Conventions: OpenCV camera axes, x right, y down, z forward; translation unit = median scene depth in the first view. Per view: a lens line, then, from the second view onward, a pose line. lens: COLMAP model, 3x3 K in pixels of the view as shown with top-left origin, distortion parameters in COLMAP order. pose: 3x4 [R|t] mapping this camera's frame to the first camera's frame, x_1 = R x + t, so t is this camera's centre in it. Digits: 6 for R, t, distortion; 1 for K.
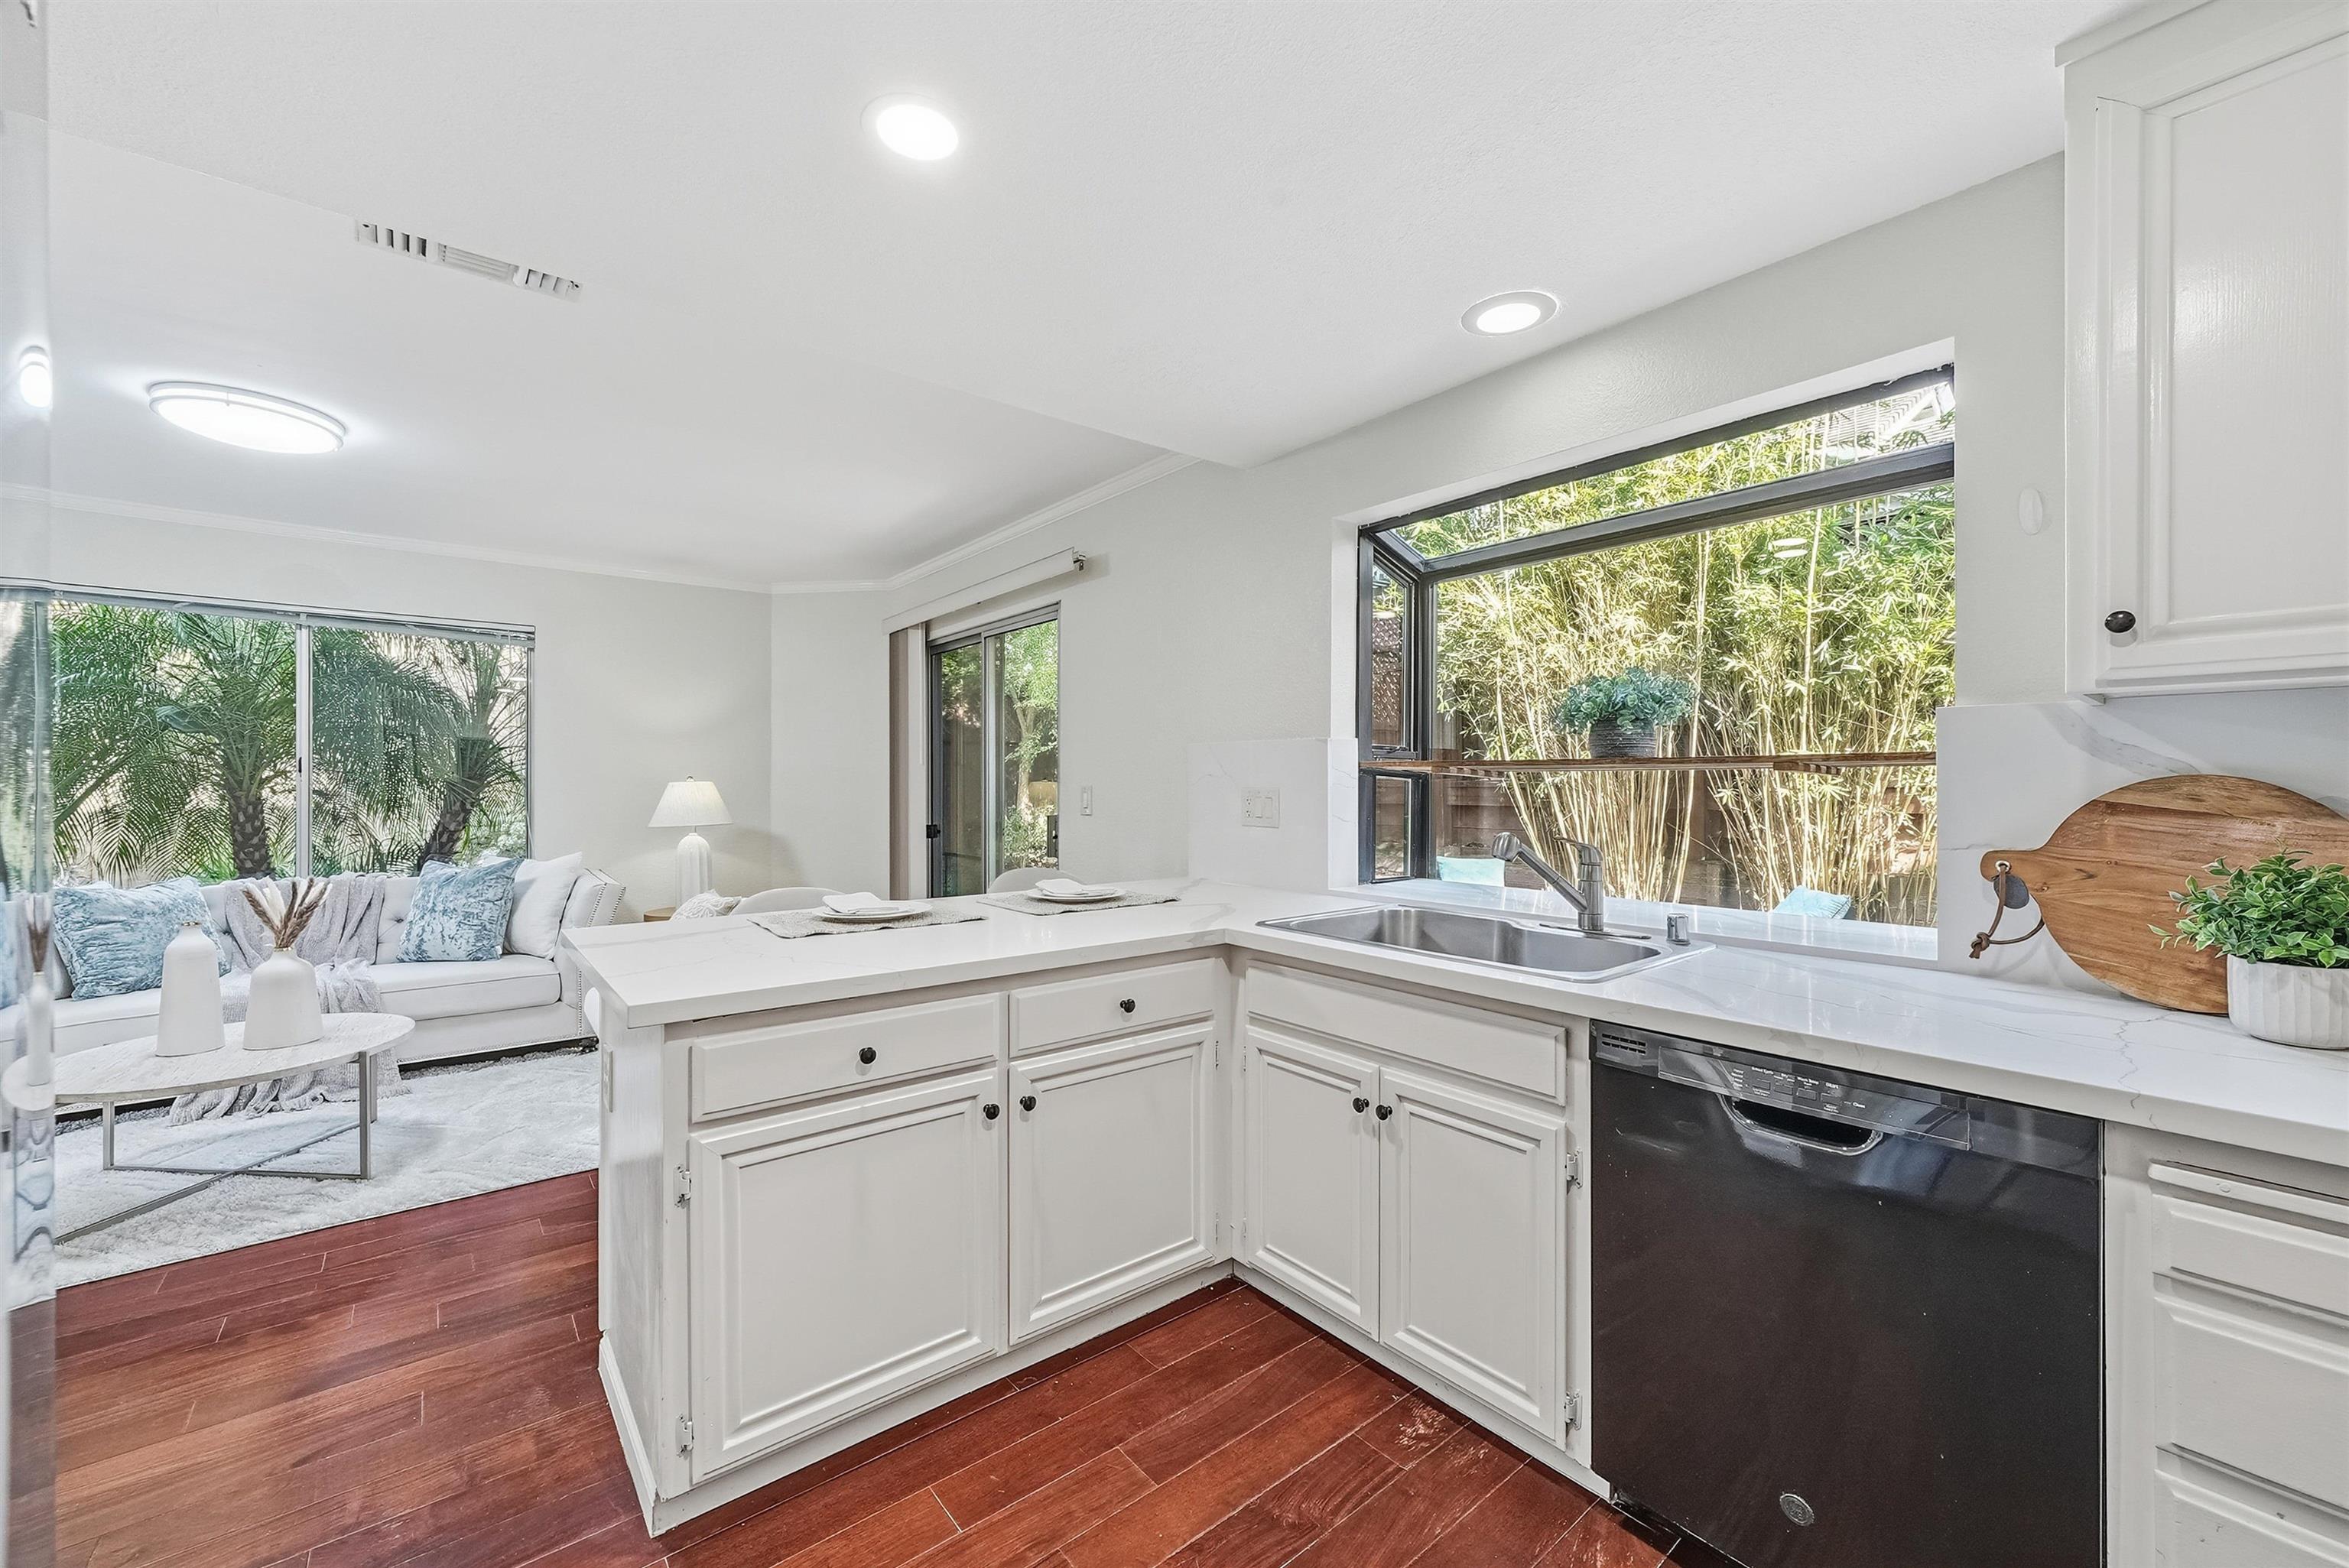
lens RADIAL K [[924.8, 0, 1175.7], [0, 924.8, 783.3], [0, 0, 1]] dist [-0.004291, 0.000044]
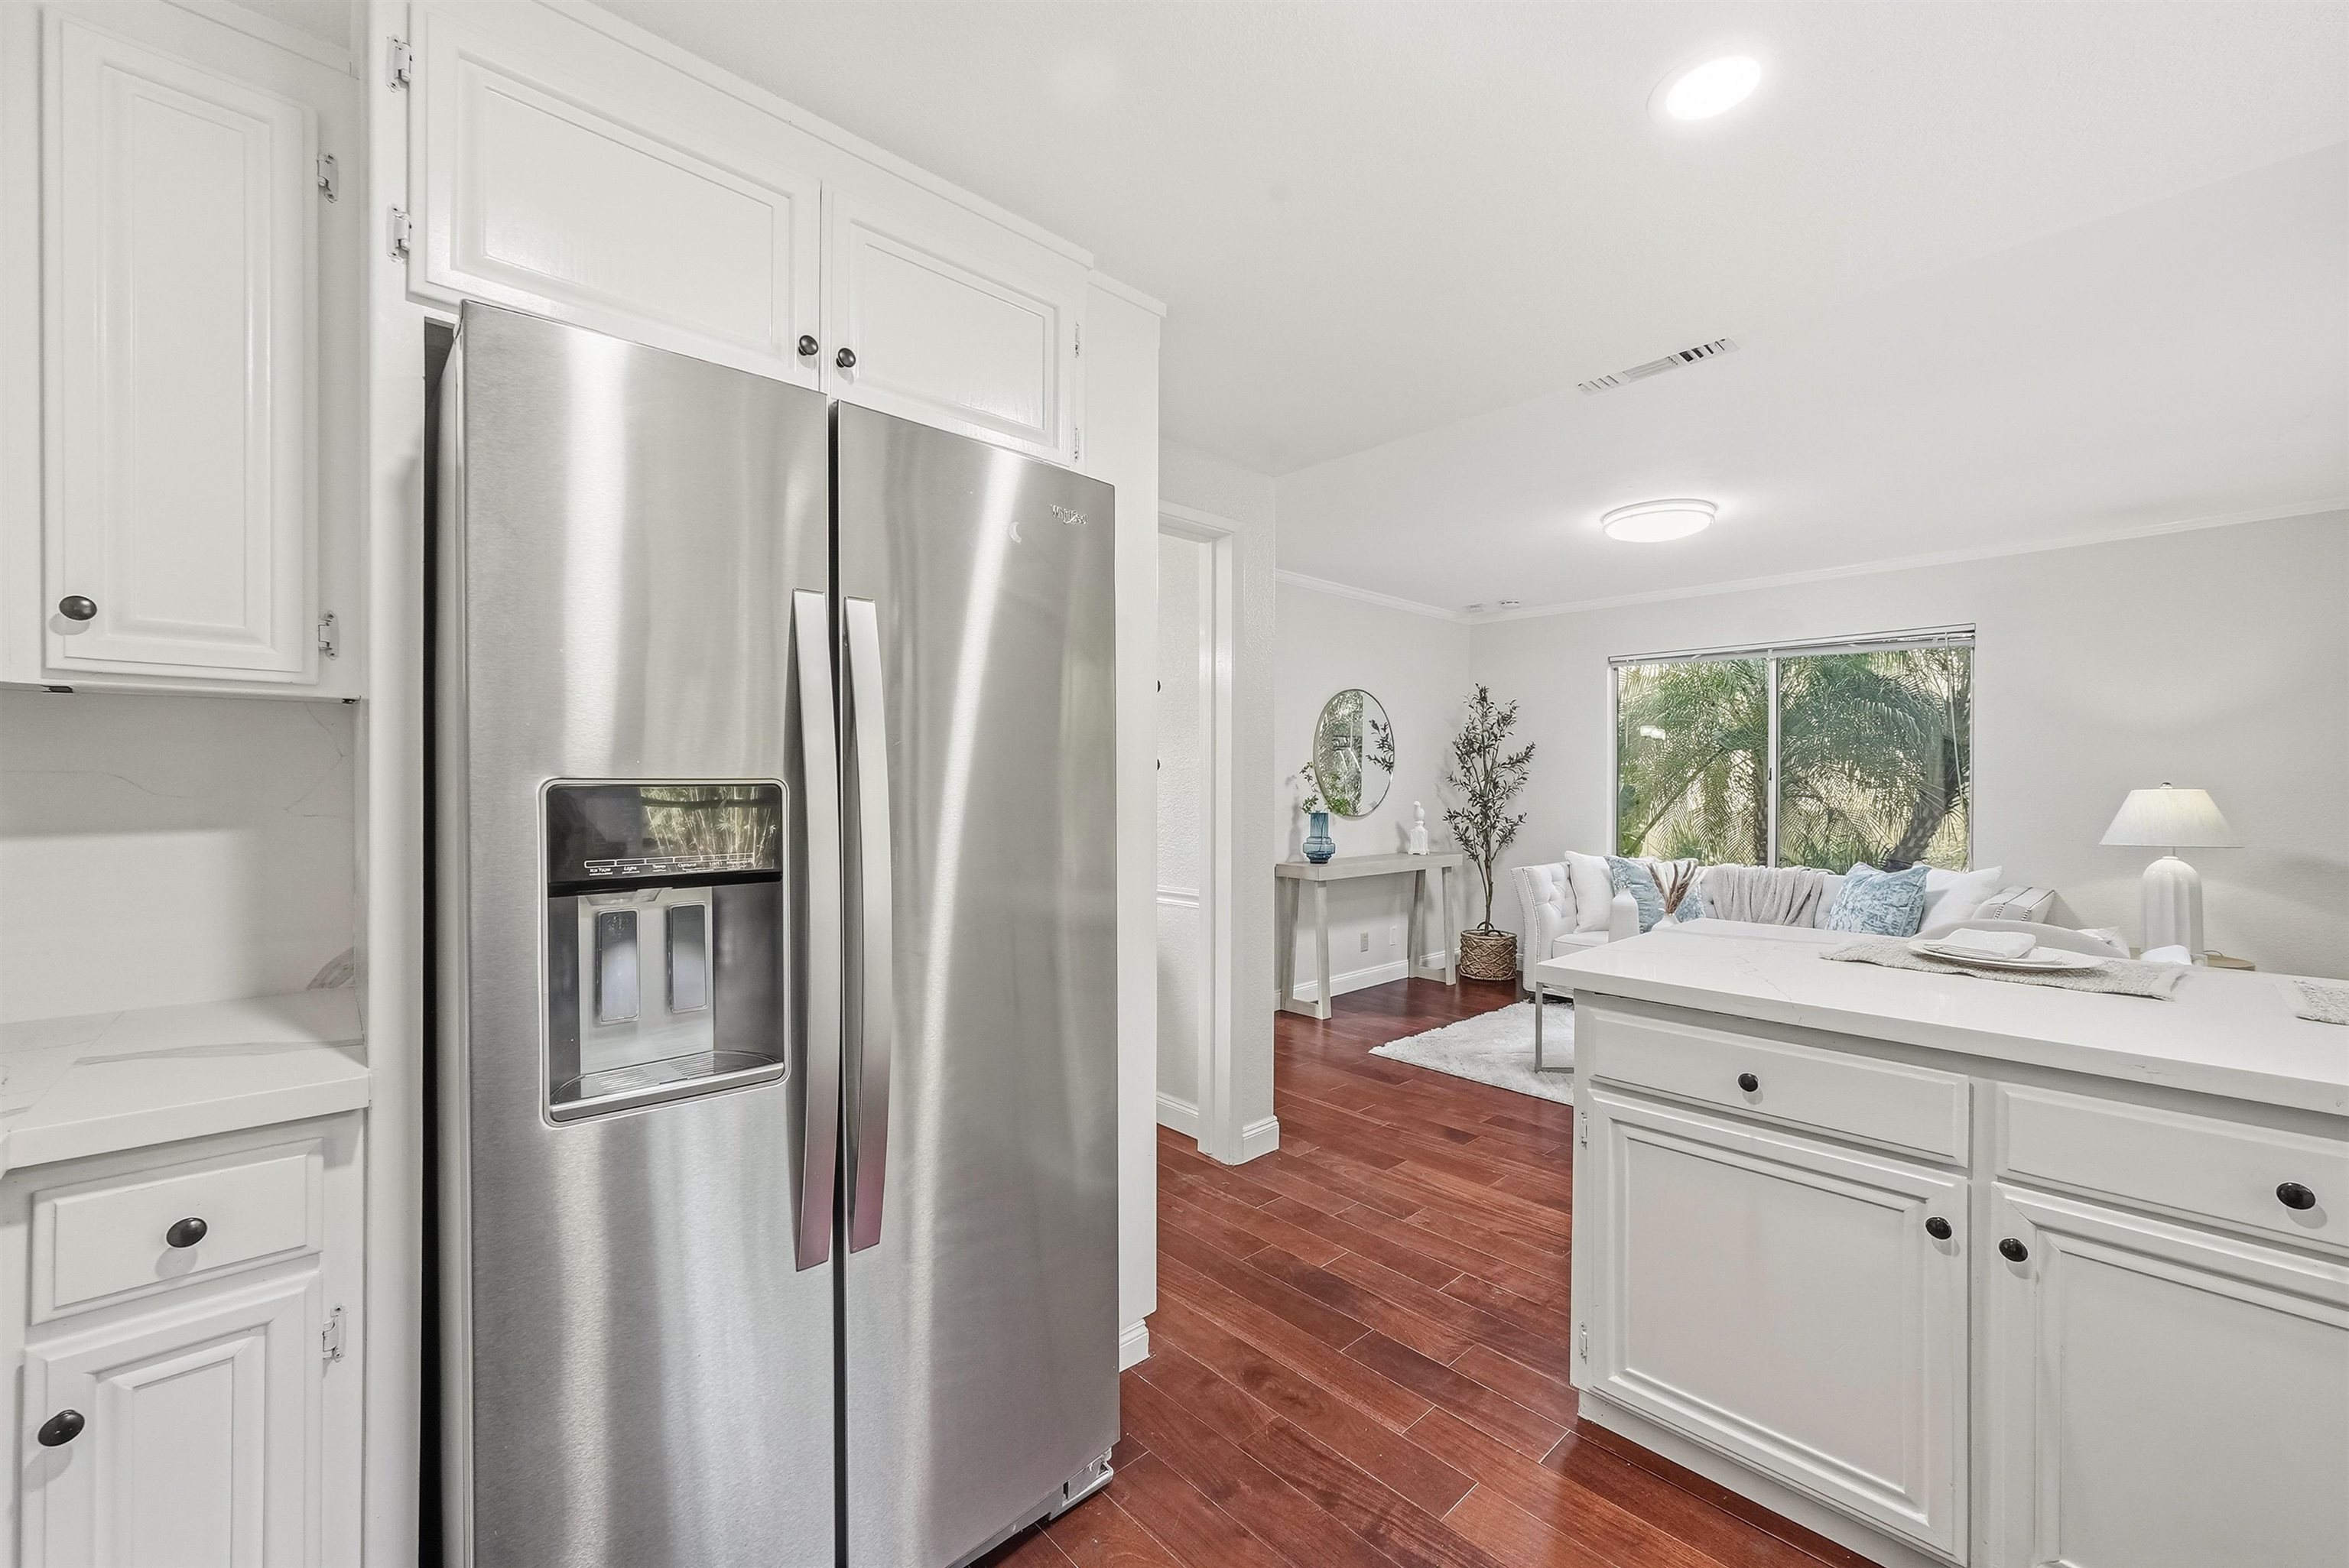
lens RADIAL K [[924.8, 0, 1181.4], [0, 924.8, 774.4], [0, 0, 1]] dist [-0.004291, 0.000044]
pose [[0.063669, -0.012517, -0.997893, 0.454479], [-0.003948, 0.999910, -0.012794, -0.002660], [0.997963, 0.004754, 0.063614, 0.294520]]
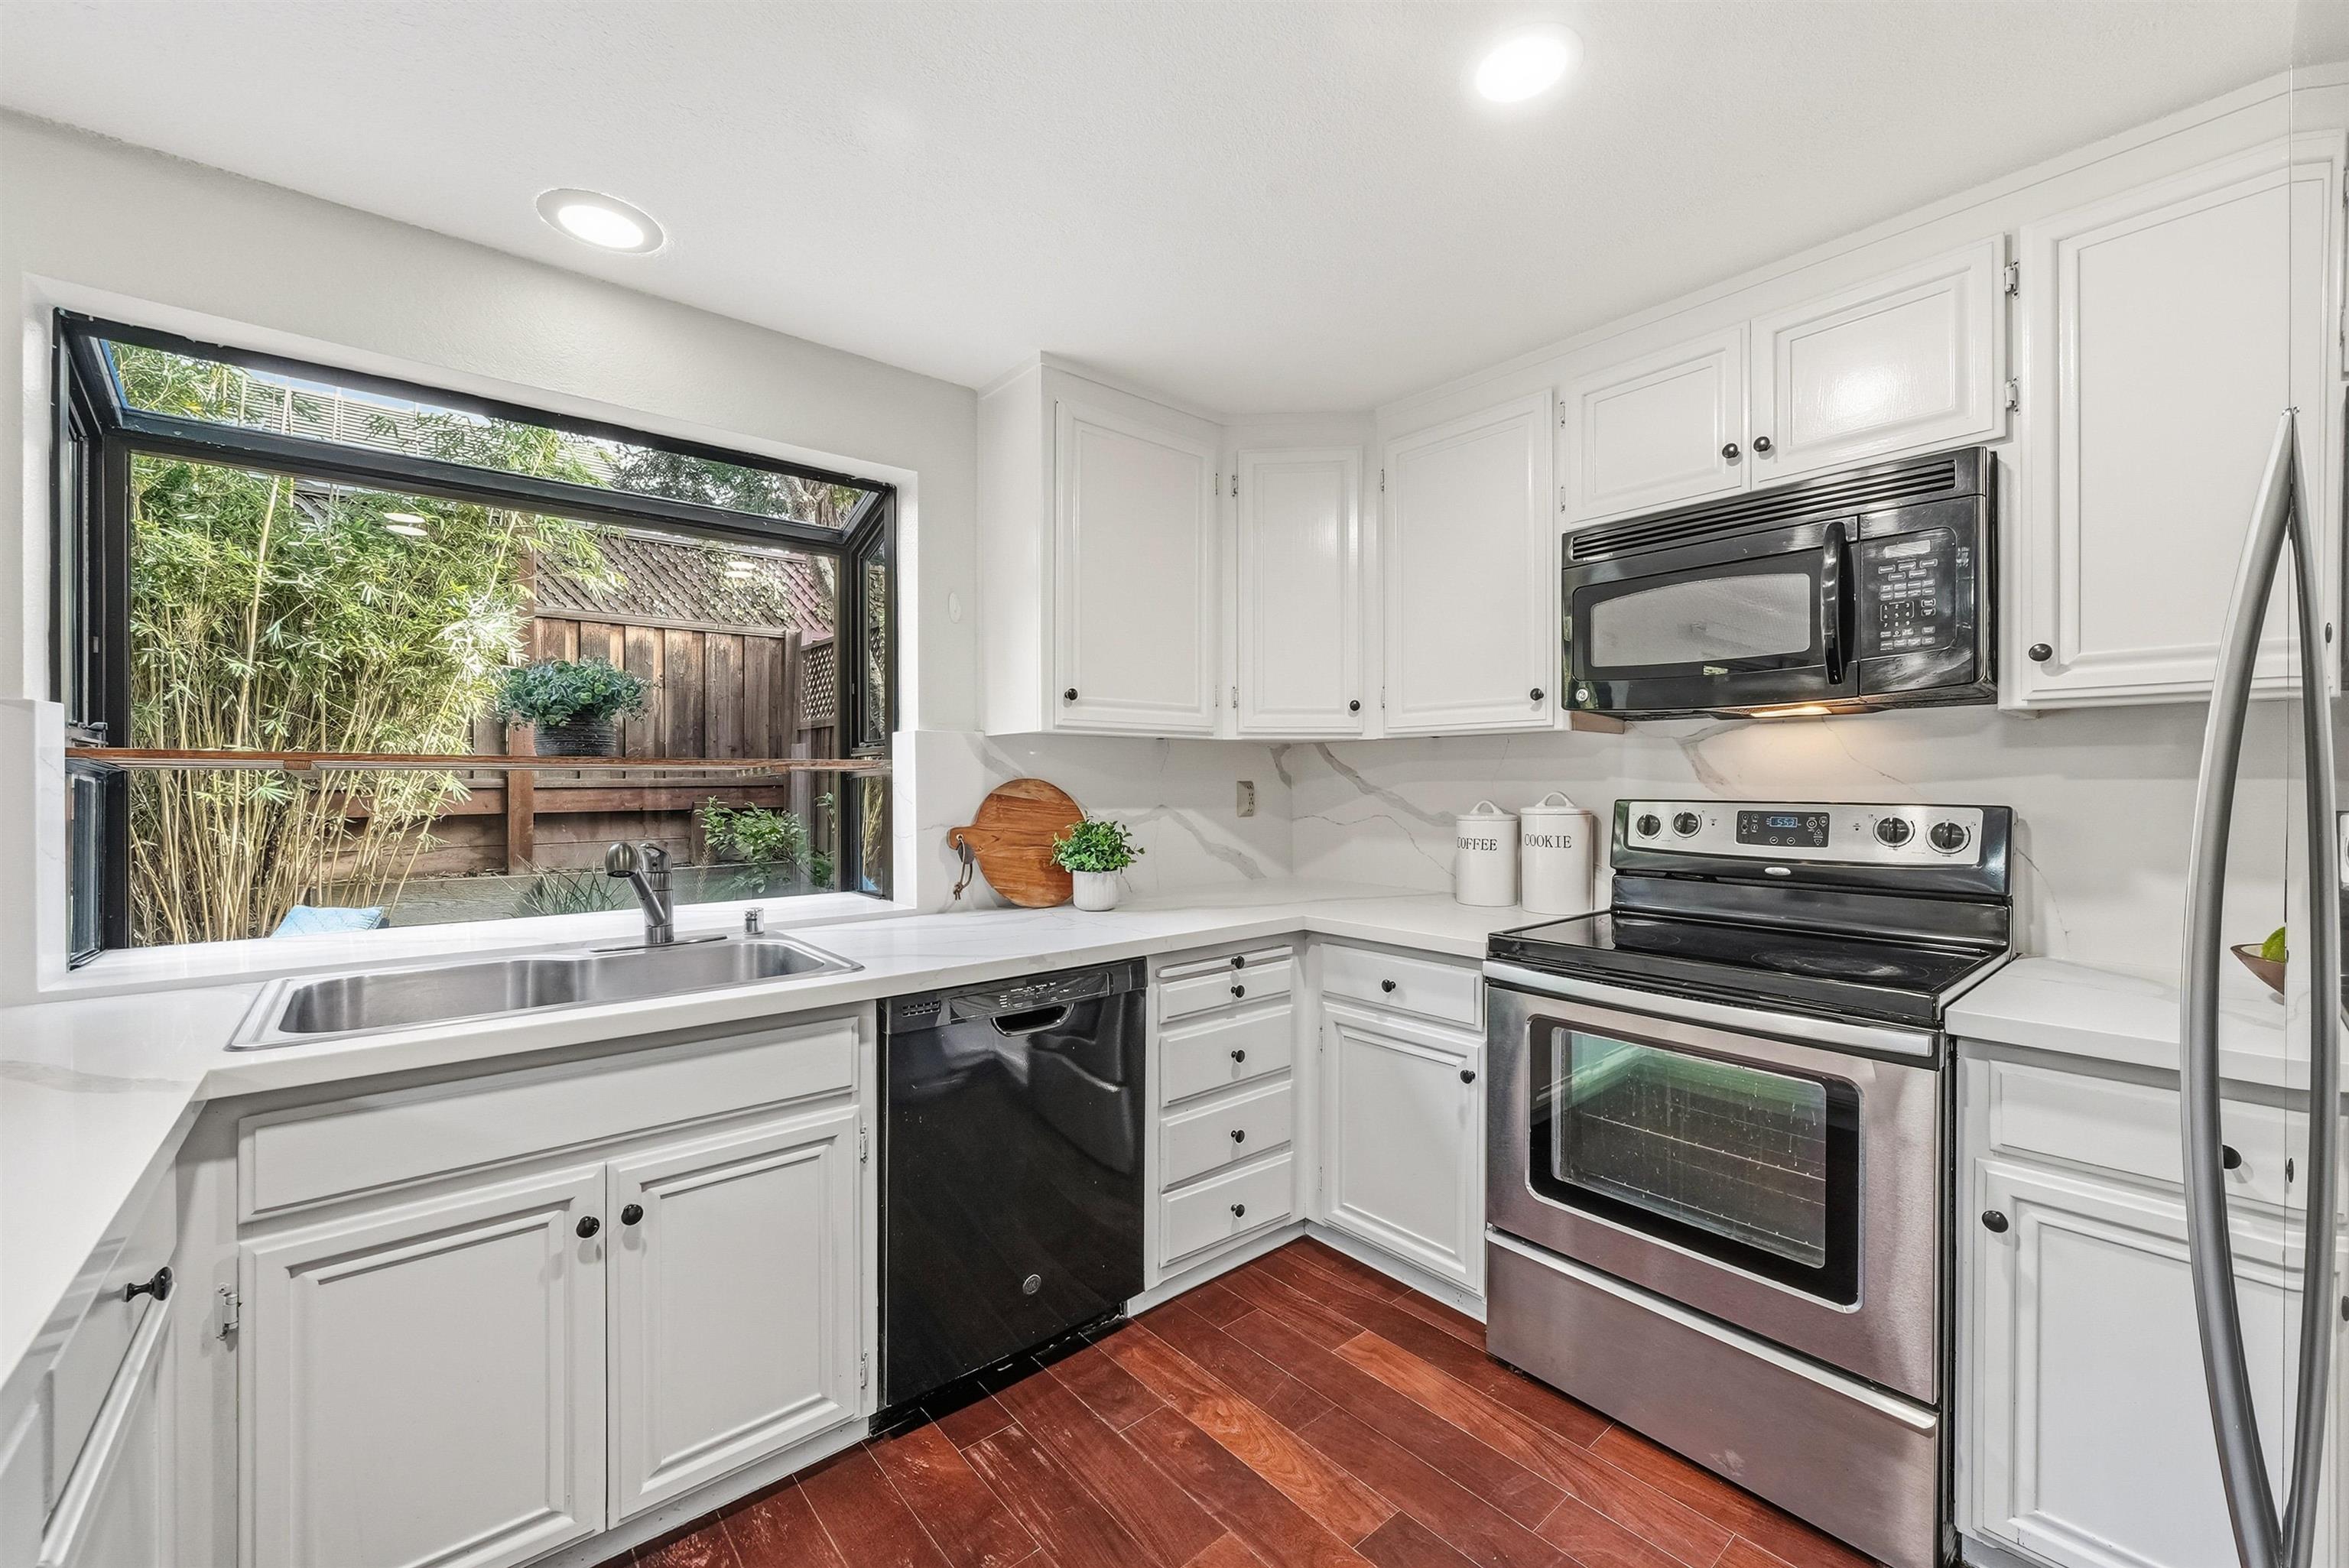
lens RADIAL K [[924.8, 0, 1187.5], [0, 924.8, 786.4], [0, 0, 1]] dist [-0.004291, 0.000044]
pose [[-0.025172, -0.004111, 0.999675, -0.496314], [0.003584, 0.999985, 0.004203, -0.000385], [-0.999677, 0.003689, -0.025157, 0.502551]]
